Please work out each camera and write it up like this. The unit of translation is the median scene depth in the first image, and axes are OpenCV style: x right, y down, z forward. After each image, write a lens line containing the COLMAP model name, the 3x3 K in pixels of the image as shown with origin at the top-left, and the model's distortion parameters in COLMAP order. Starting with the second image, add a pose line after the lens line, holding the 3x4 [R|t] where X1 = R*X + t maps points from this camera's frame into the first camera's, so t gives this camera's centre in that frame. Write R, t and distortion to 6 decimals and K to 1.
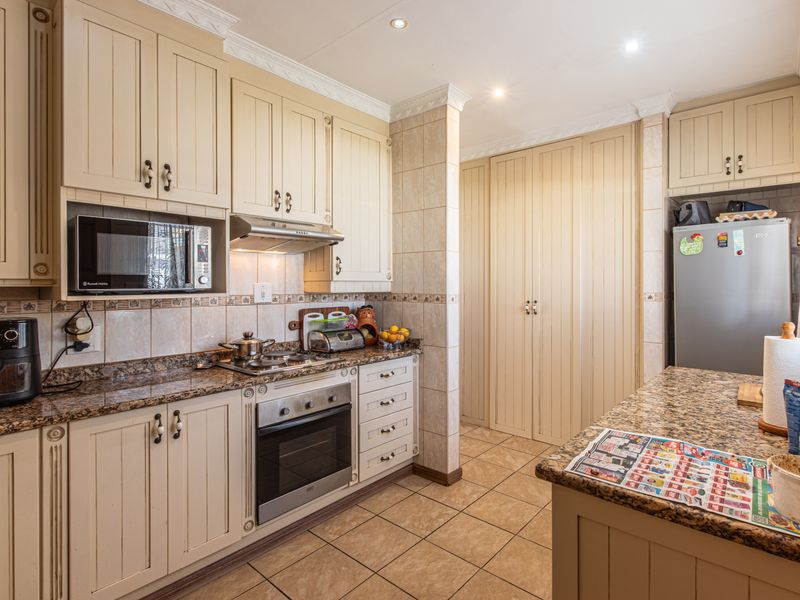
lens RADIAL K [[425.0, 0, 402.0], [0, 425.0, 282.7], [0, 0, 1]] dist [0.001818, 0.000305]
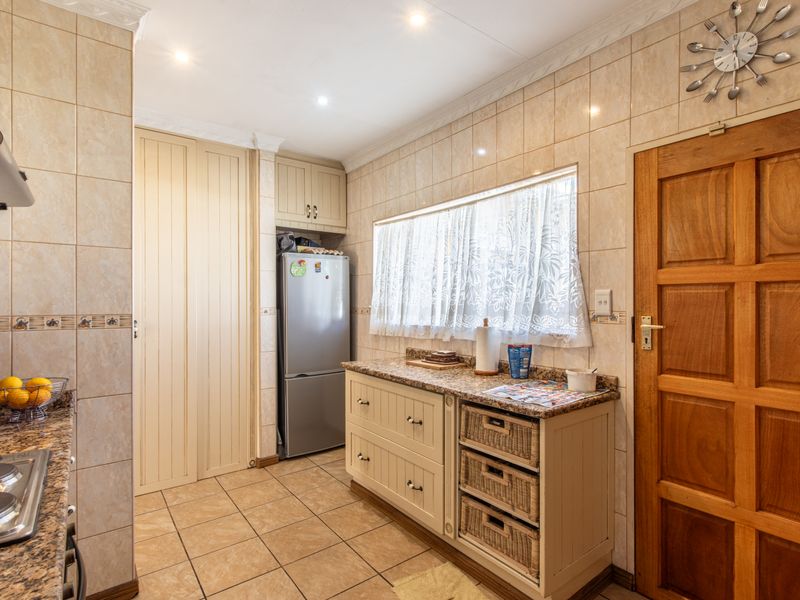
lens RADIAL K [[437.3, 0, 400.0], [0, 437.3, 300.0], [0, 0, 1]] dist [0.001251, 0.000424]
pose [[0.162042, 0.003152, 0.986779, -0.549199], [-0.000507, 0.999995, -0.003111, 0.008164], [-0.986784, 0.000004, 0.162043, 0.504146]]
